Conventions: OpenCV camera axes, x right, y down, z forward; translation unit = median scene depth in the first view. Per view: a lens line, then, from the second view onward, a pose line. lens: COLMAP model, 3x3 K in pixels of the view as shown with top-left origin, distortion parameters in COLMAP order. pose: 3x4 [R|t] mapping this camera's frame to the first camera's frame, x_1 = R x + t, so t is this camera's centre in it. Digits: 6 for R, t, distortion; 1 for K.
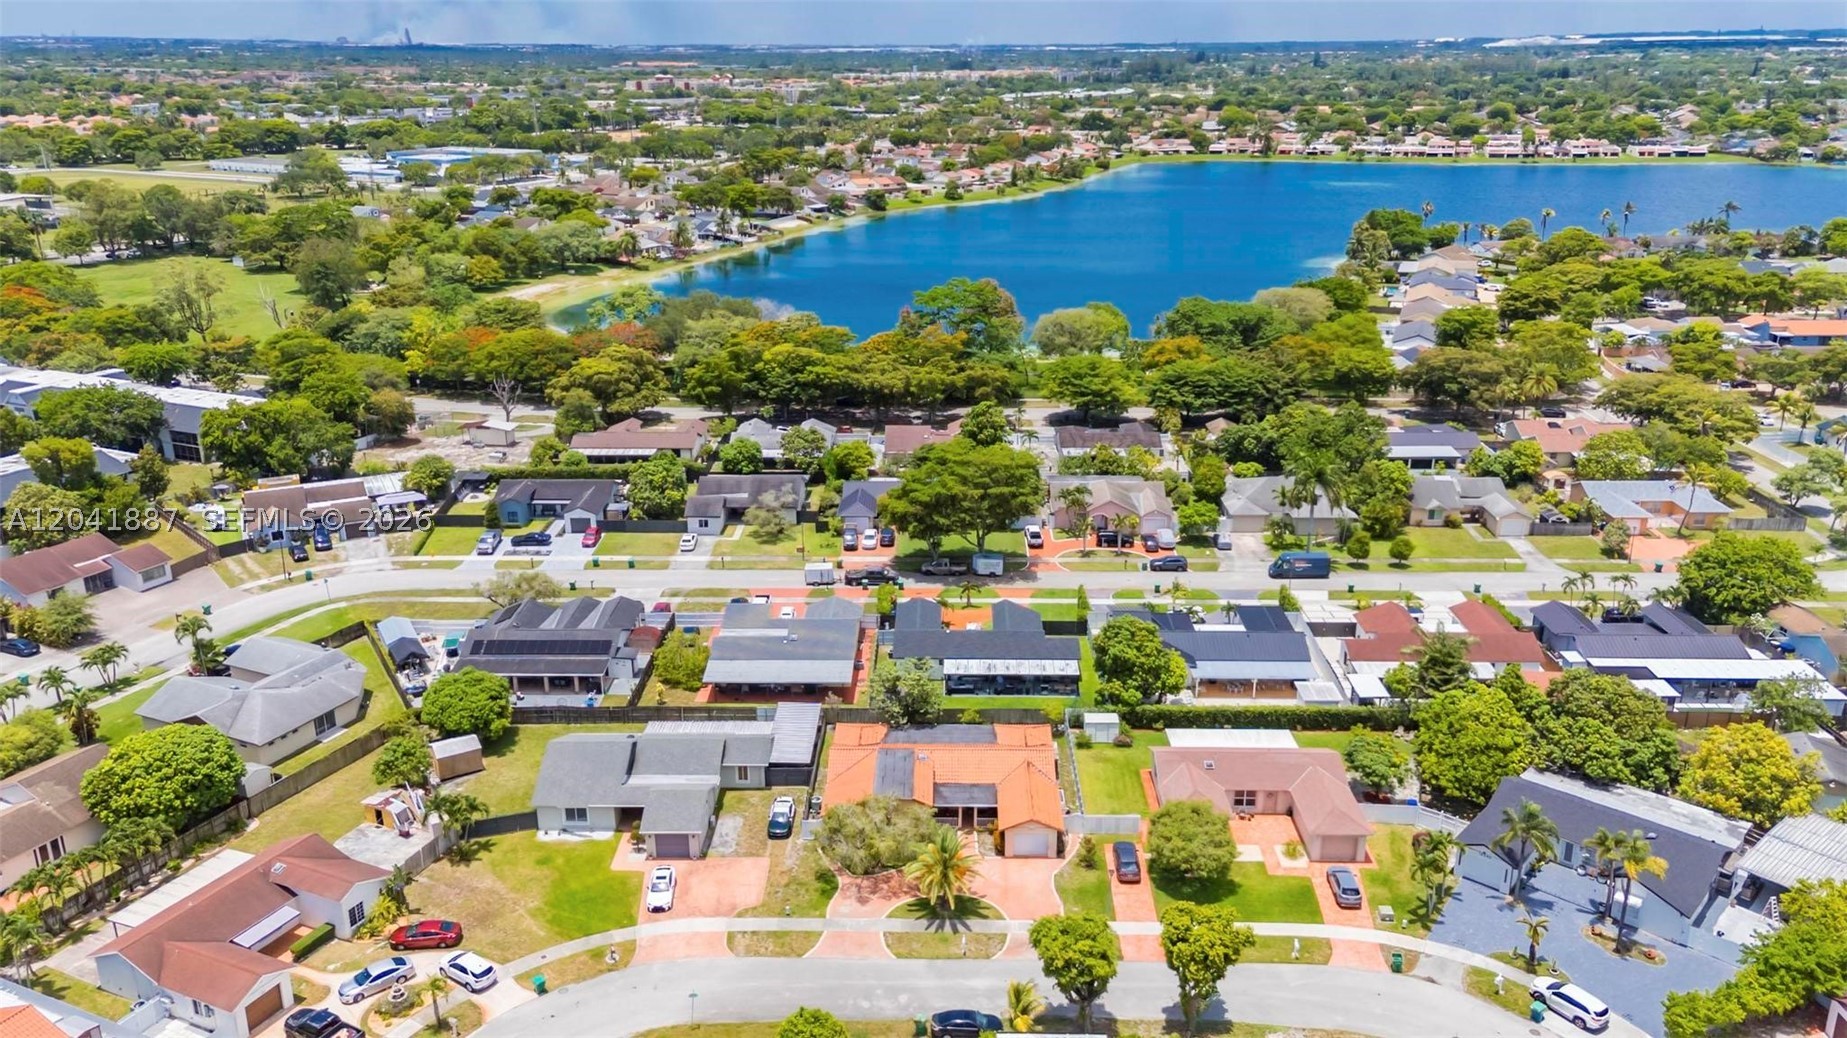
lens RADIAL K [[1355.1, 0, 928.4], [0, 1355.1, 516.9], [0, 0, 1]] dist [0.066424, 0.005855]
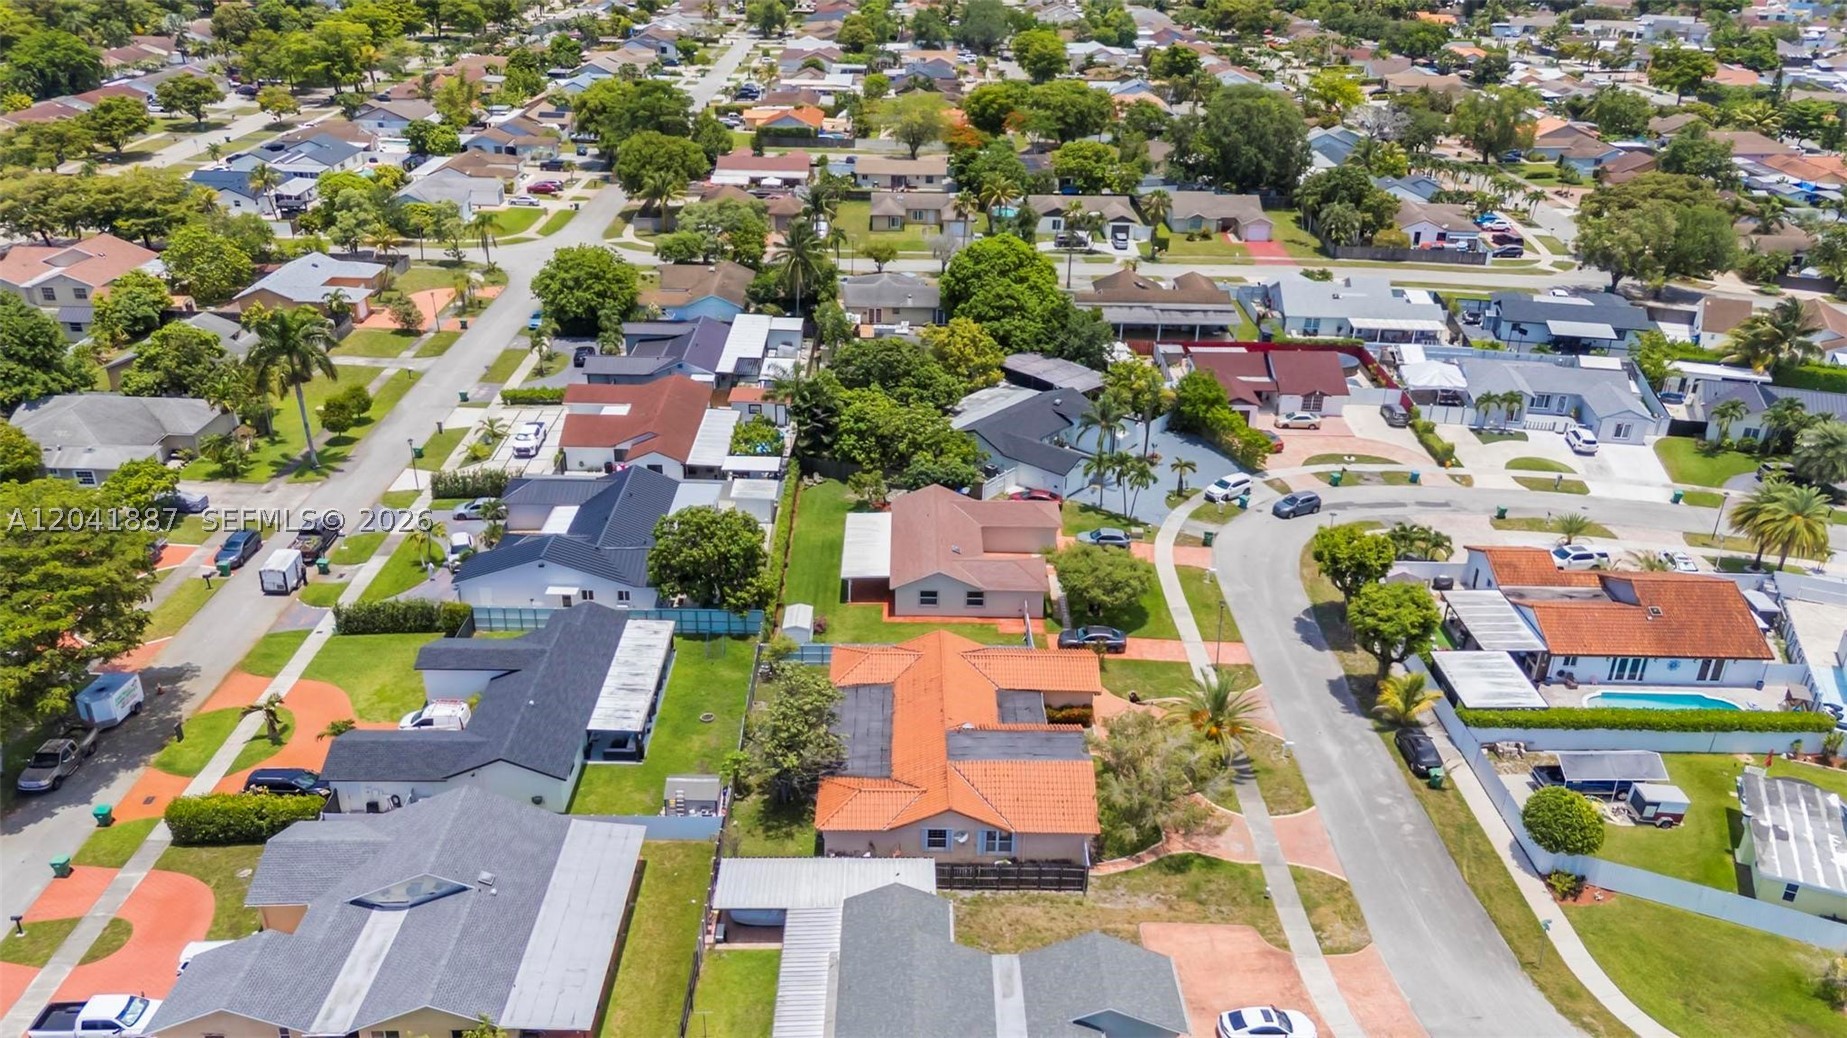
lens RADIAL K [[1355.1, 0, 928.4], [0, 1355.1, 516.9], [0, 0, 1]] dist [0.066424, 0.005855]
pose [[-0.028634, -0.426641, 0.903968, -0.501845], [0.300700, 0.858773, 0.414835, -0.180566], [-0.953289, 0.283701, 0.103701, 0.773924]]
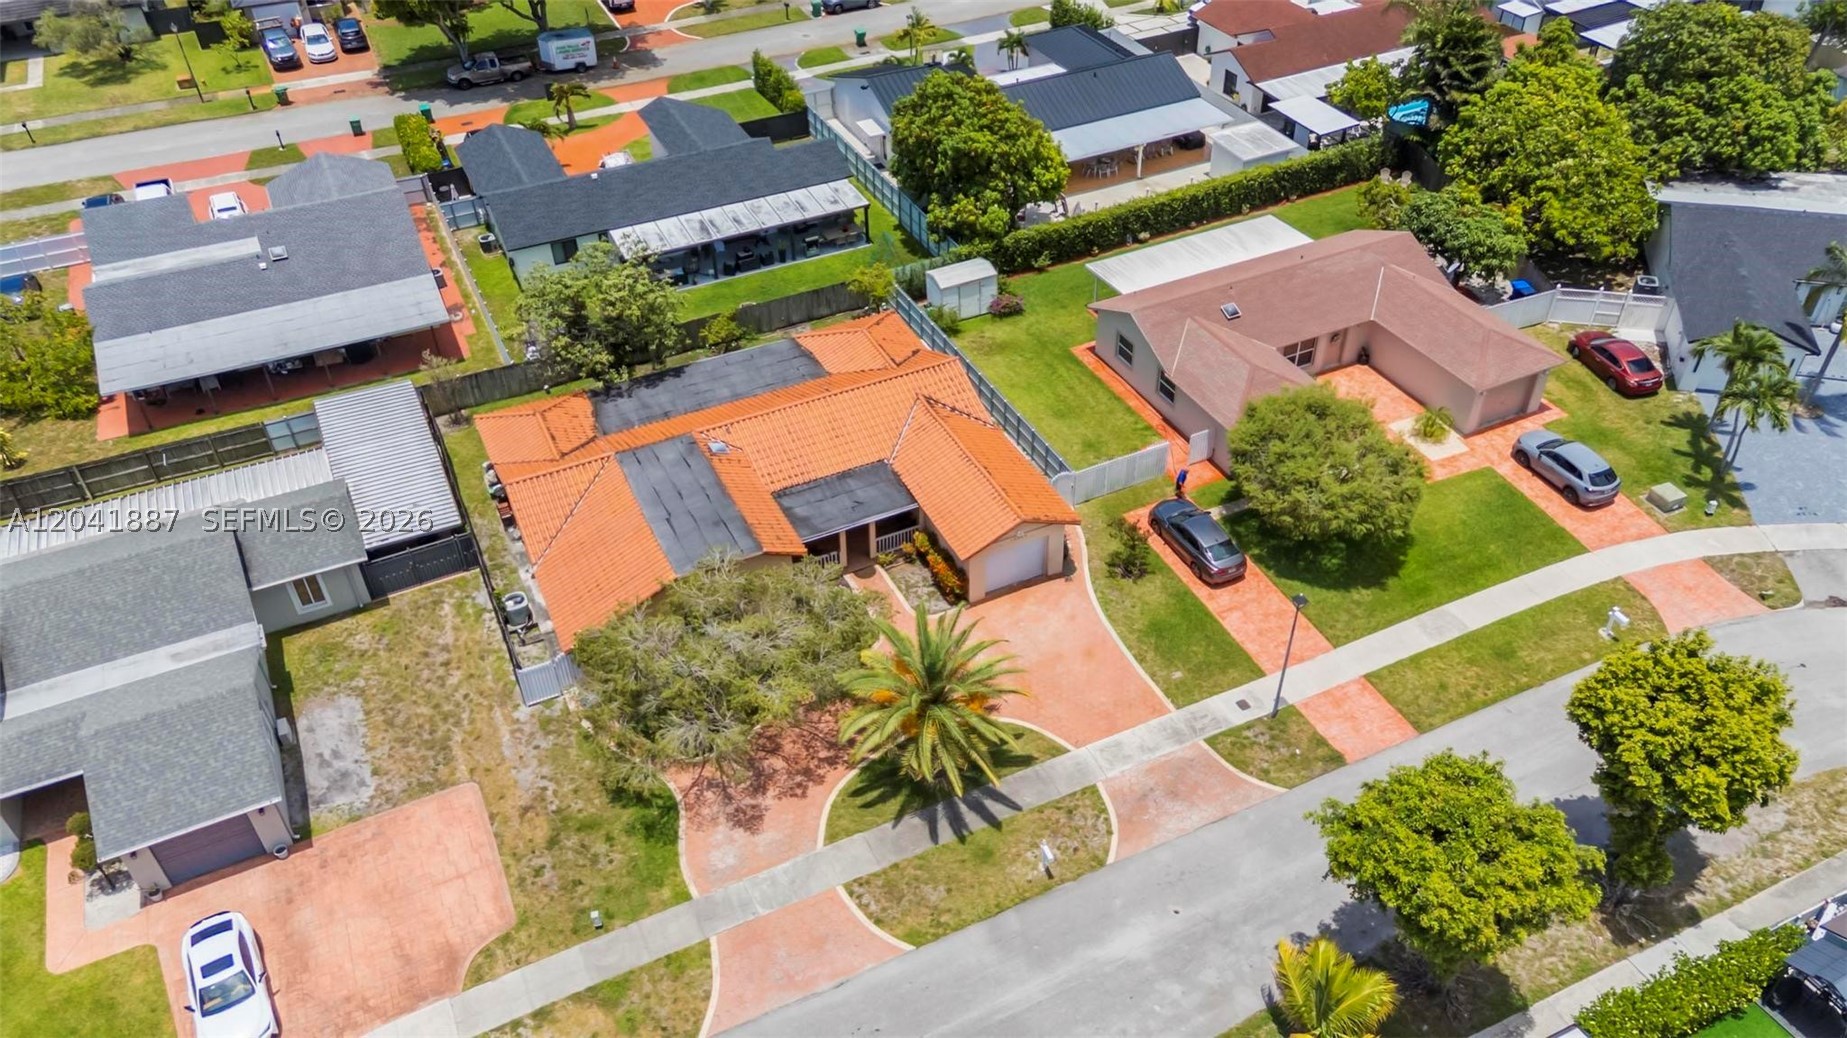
lens RADIAL K [[1355.1, 0, 928.4], [0, 1355.1, 516.9], [0, 0, 1]] dist [0.066424, 0.005855]
pose [[0.895377, -0.293020, 0.335318, -0.086365], [0.162058, 0.915783, 0.367531, 0.034163], [-0.414773, -0.274738, 0.867457, 0.475924]]
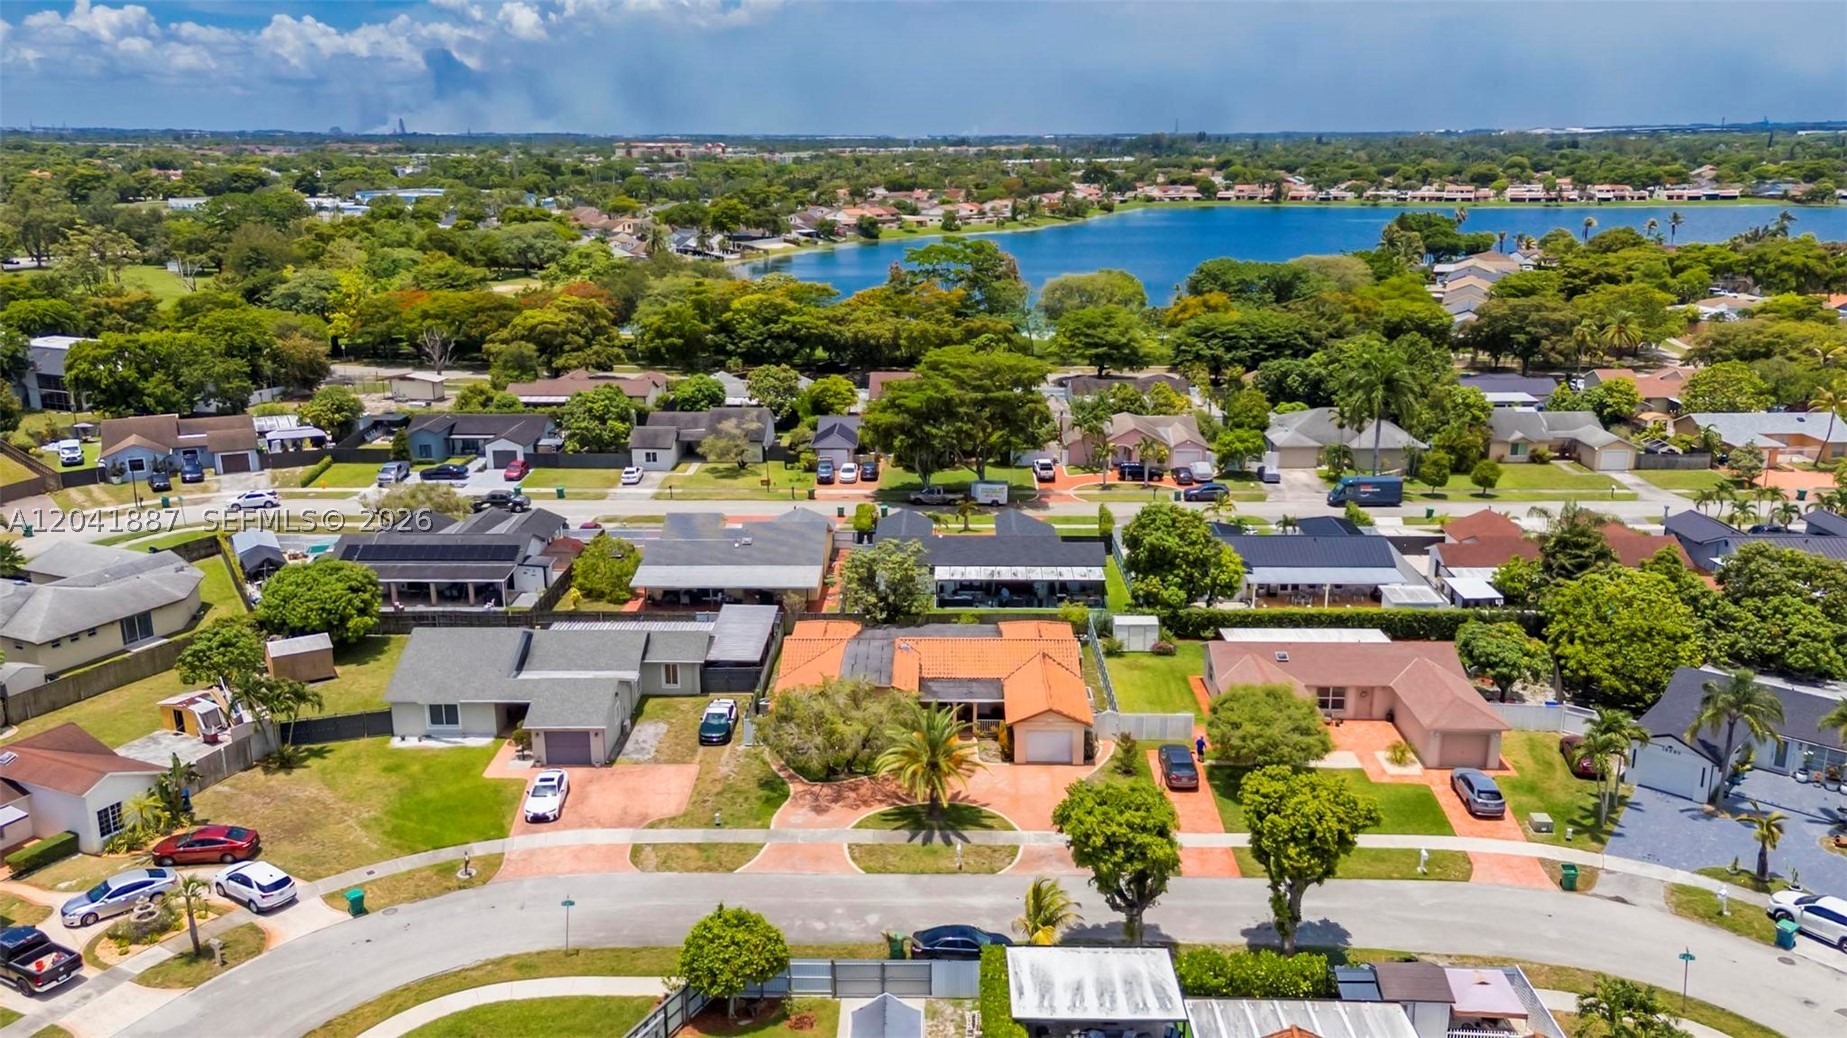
lens RADIAL K [[1398.2, 0, 927.9], [0, 1398.2, 516.2], [0, 0, 1]] dist [0.072362, 0.003049]
pose [[0.999997, 0.001266, 0.001870, 0.005729], [-0.001141, 0.997879, -0.065092, 0.130825], [-0.001948, 0.065090, 0.997878, 0.178206]]
